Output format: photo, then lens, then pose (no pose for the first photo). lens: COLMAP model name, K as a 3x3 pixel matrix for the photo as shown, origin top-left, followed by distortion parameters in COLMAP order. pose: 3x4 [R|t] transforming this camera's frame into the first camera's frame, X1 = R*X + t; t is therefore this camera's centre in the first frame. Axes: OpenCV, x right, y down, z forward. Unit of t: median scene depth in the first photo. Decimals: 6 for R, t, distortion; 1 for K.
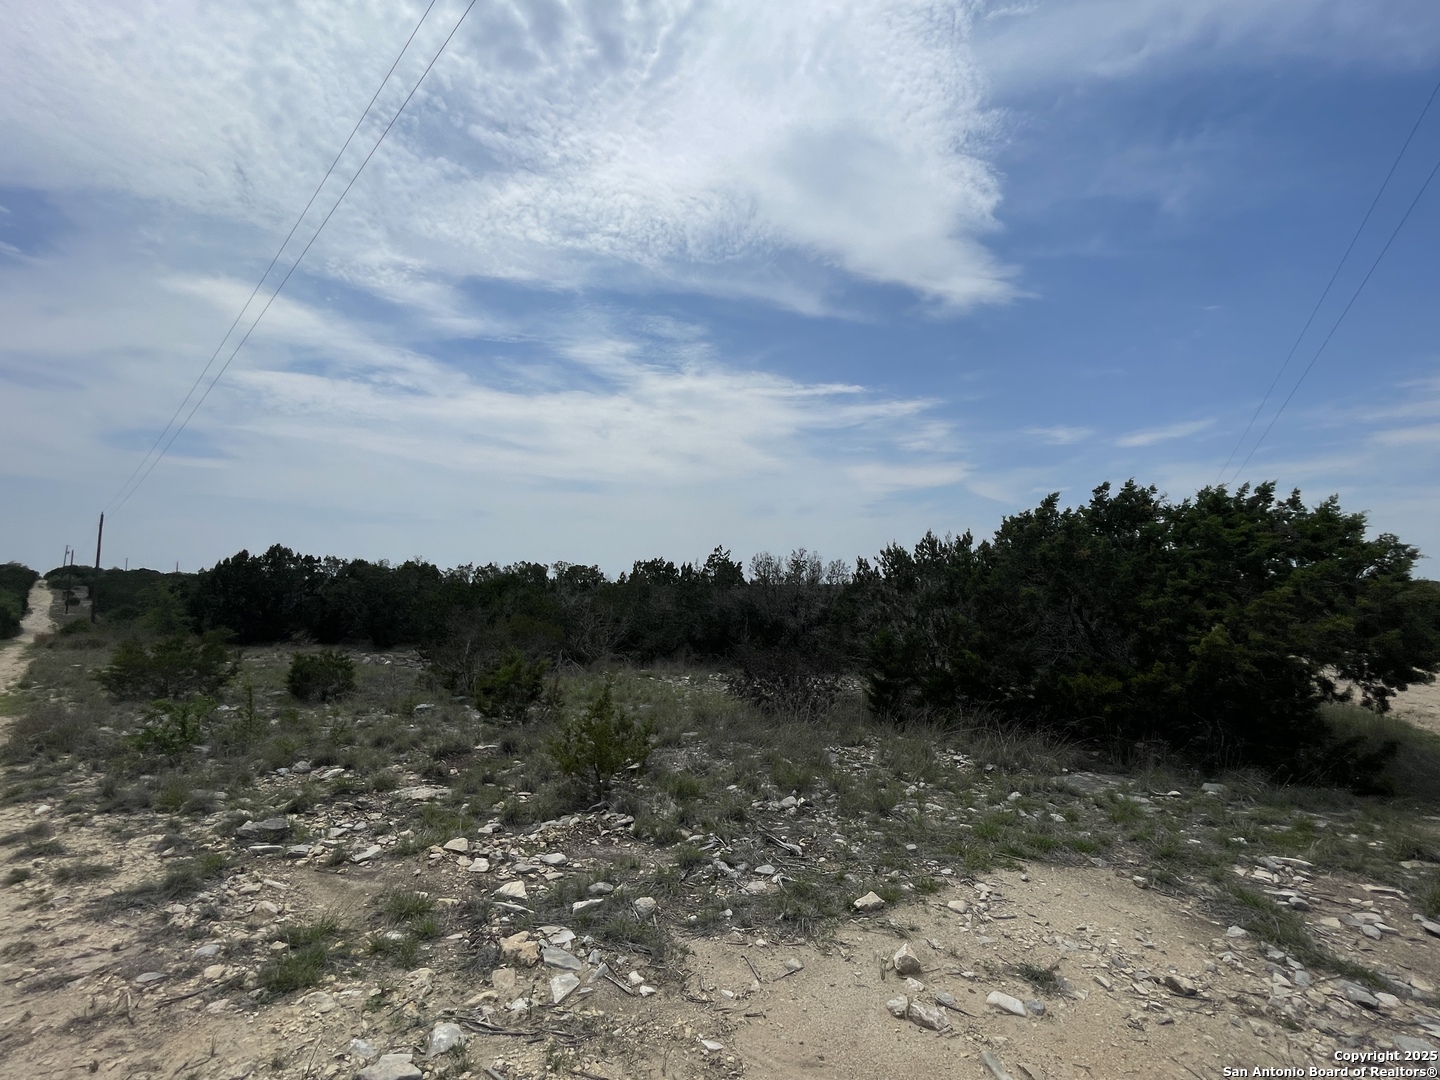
lens RADIAL K [[646.9, 0, 719.0], [0, 646.9, 563.2], [0, 0, 1]] dist [-0.002516, -0.000344]
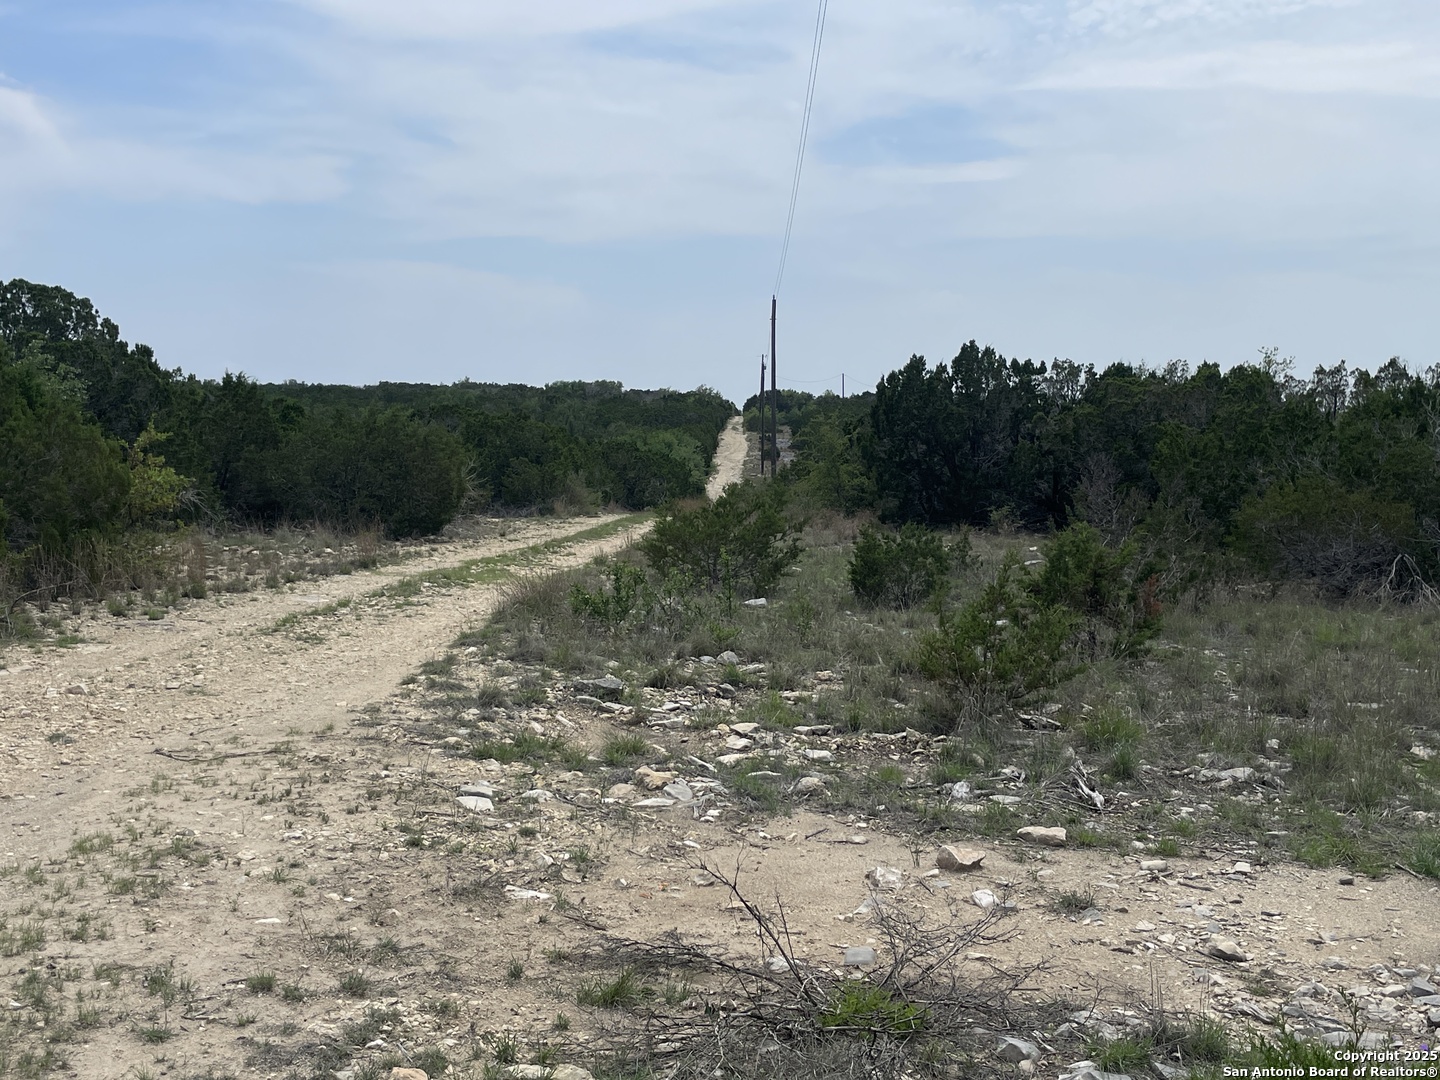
lens RADIAL K [[1649.4, 0, 720.0], [0, 1649.4, 540.0], [0, 0, 1]] dist [0.016379, 0.016415]
pose [[0.677236, 0.043422, -0.734483, 0.156104], [0.035579, 0.995156, 0.091639, 0.001619], [0.734905, -0.088193, 0.672411, -0.056315]]
